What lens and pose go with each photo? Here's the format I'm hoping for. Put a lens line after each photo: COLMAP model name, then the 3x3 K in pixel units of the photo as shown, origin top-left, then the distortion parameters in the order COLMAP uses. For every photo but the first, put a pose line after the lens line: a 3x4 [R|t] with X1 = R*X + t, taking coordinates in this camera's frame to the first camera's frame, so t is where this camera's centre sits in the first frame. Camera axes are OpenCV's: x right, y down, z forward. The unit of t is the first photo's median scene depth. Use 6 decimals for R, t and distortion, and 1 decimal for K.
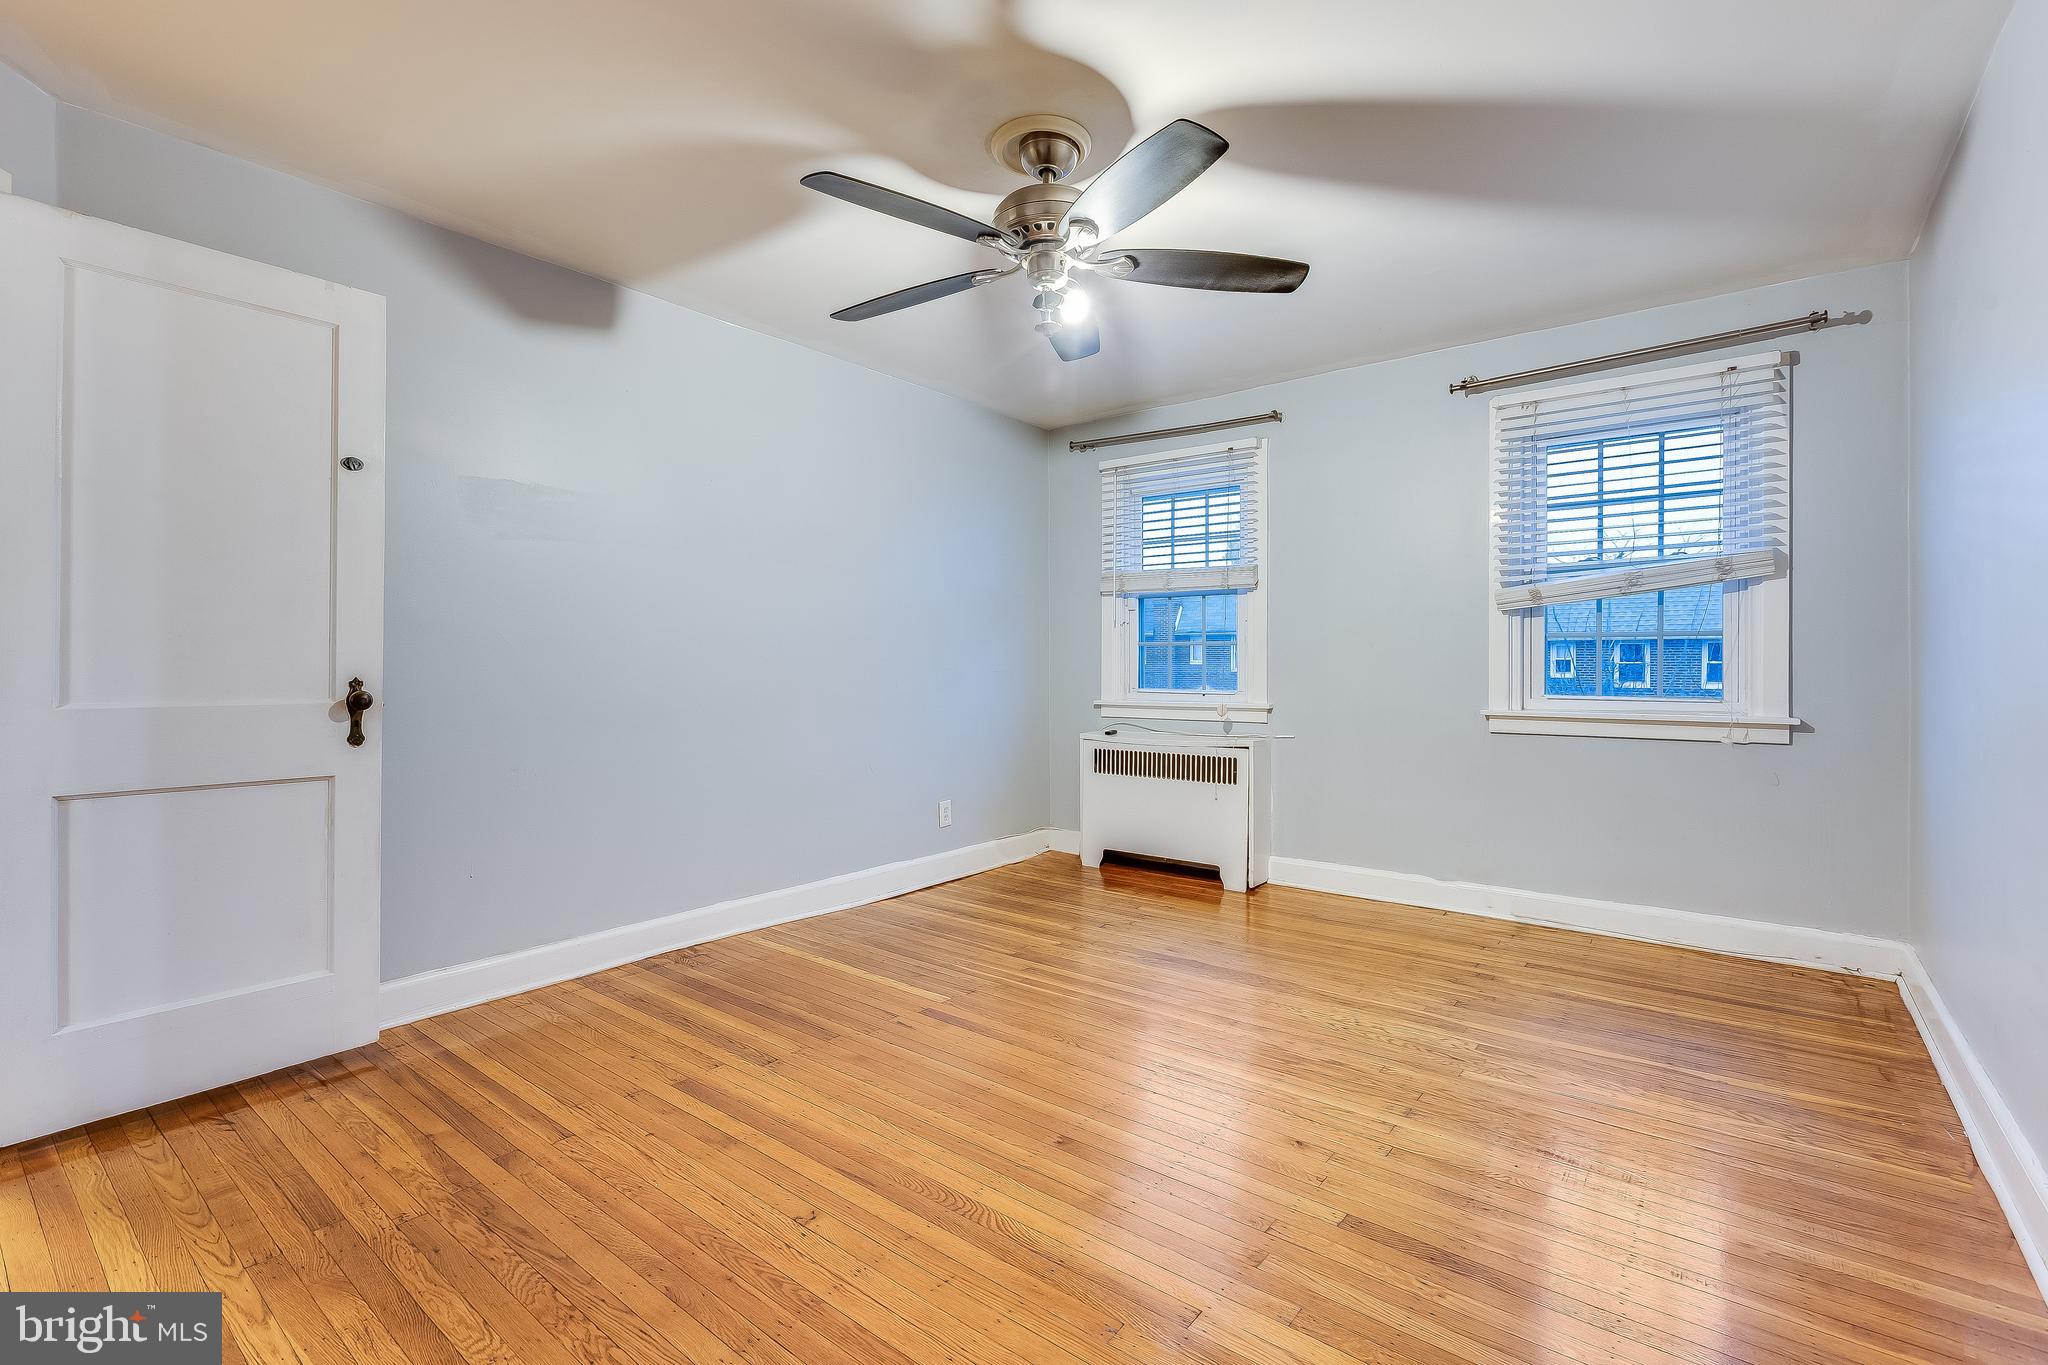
lens RADIAL K [[923.0, 0, 1011.1], [0, 923.0, 655.6], [0, 0, 1]] dist [-0.000911, 0.000080]
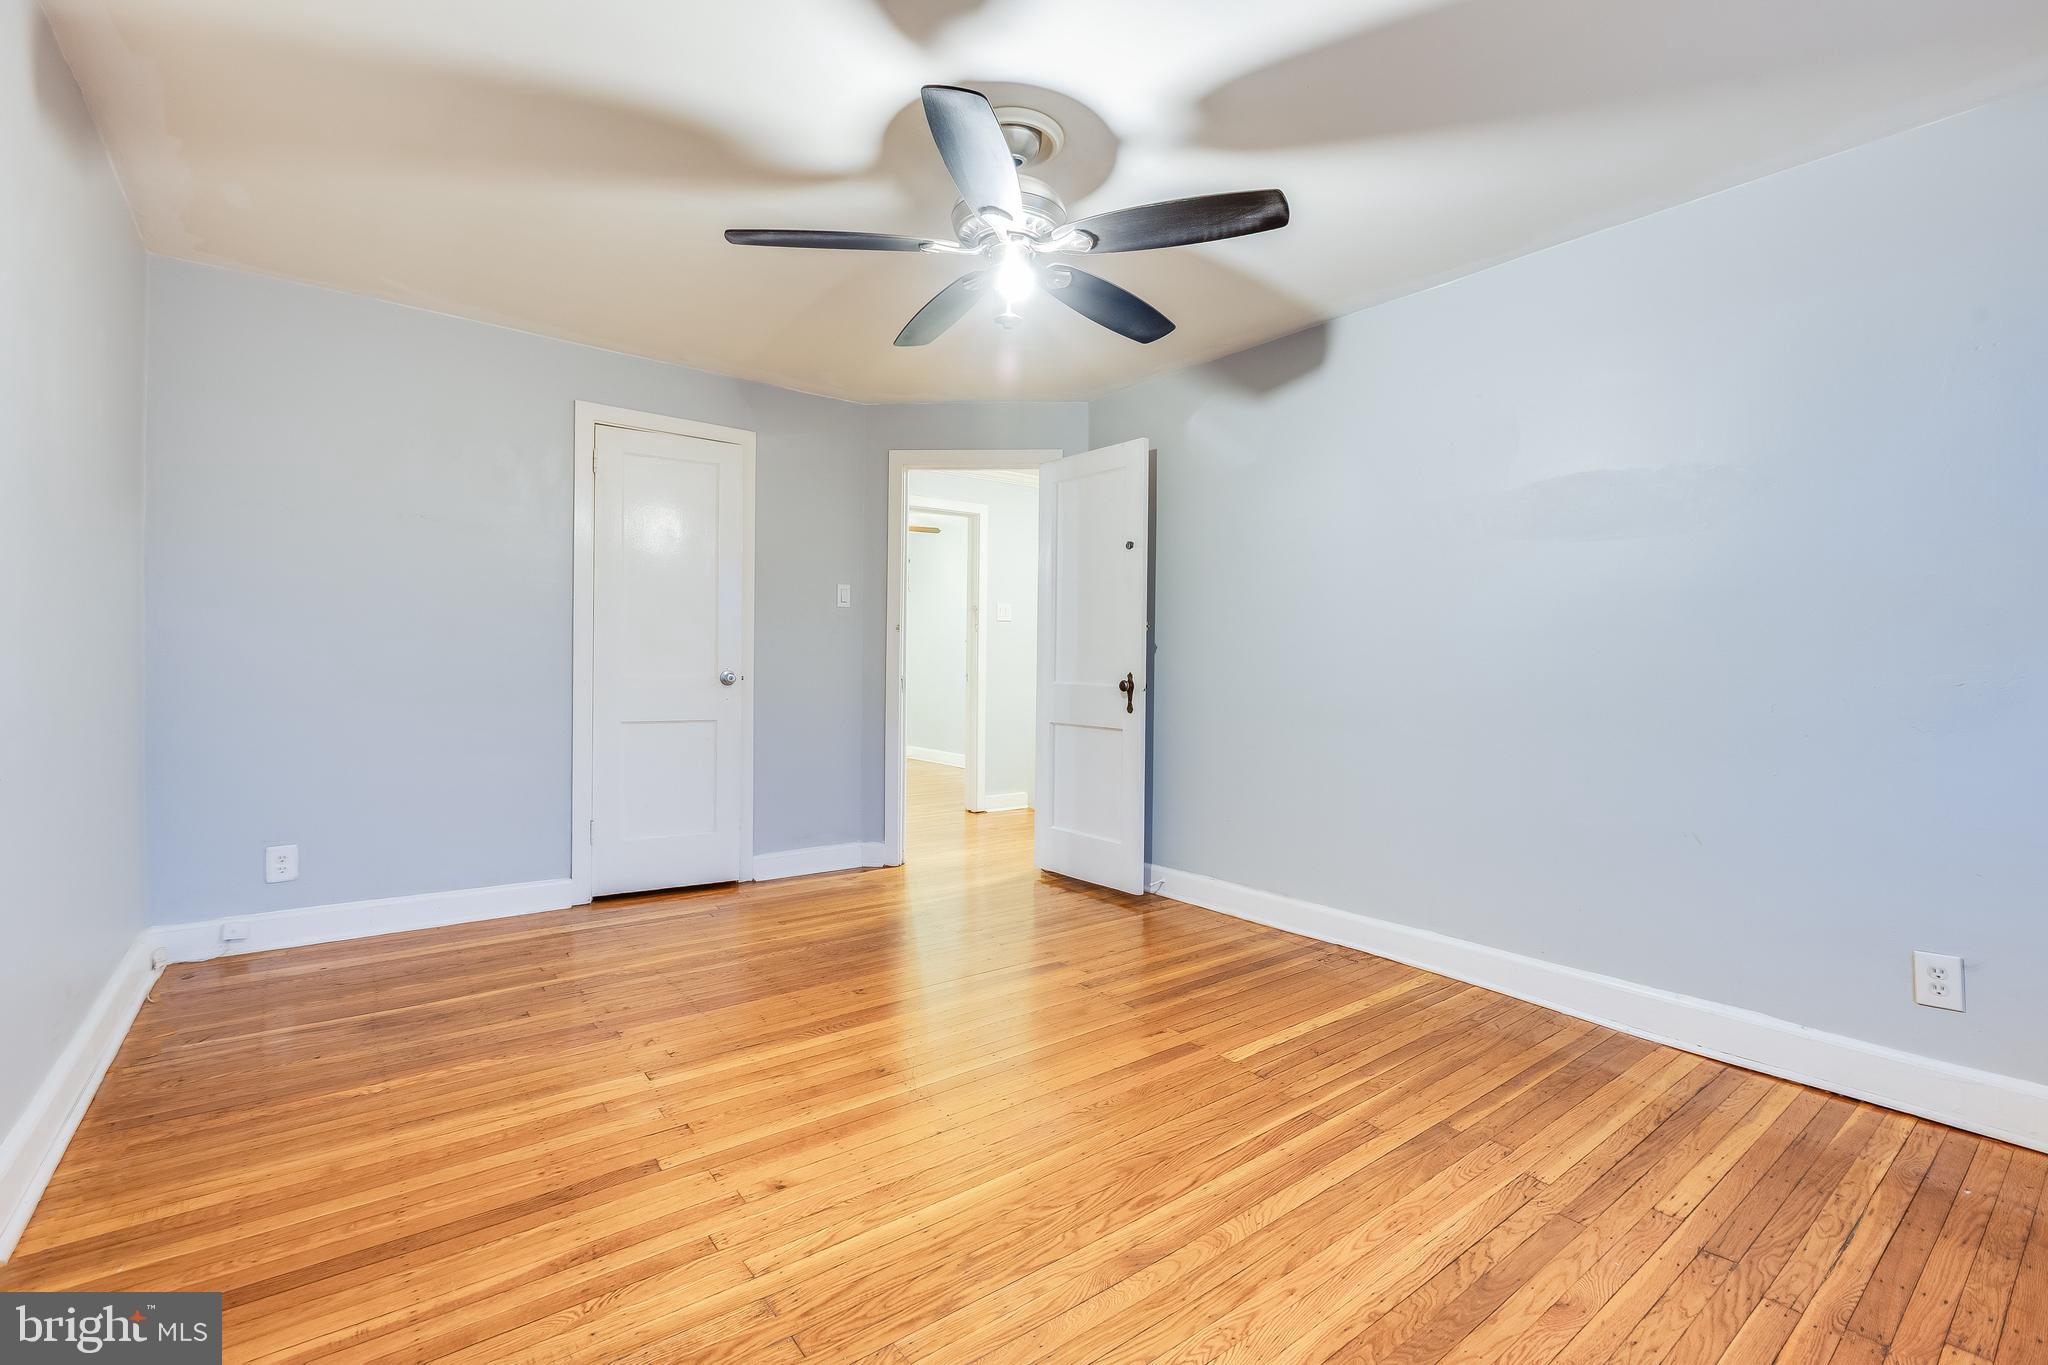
lens RADIAL K [[906.0, 0, 1023.0], [0, 906.0, 672.5], [0, 0, 1]] dist [-0.001358, 0.000030]
pose [[-0.242015, 0.004133, -0.970264, 0.772293], [0.000370, 0.999991, 0.004167, 0.013515], [0.970272, 0.000649, -0.242014, 1.001546]]
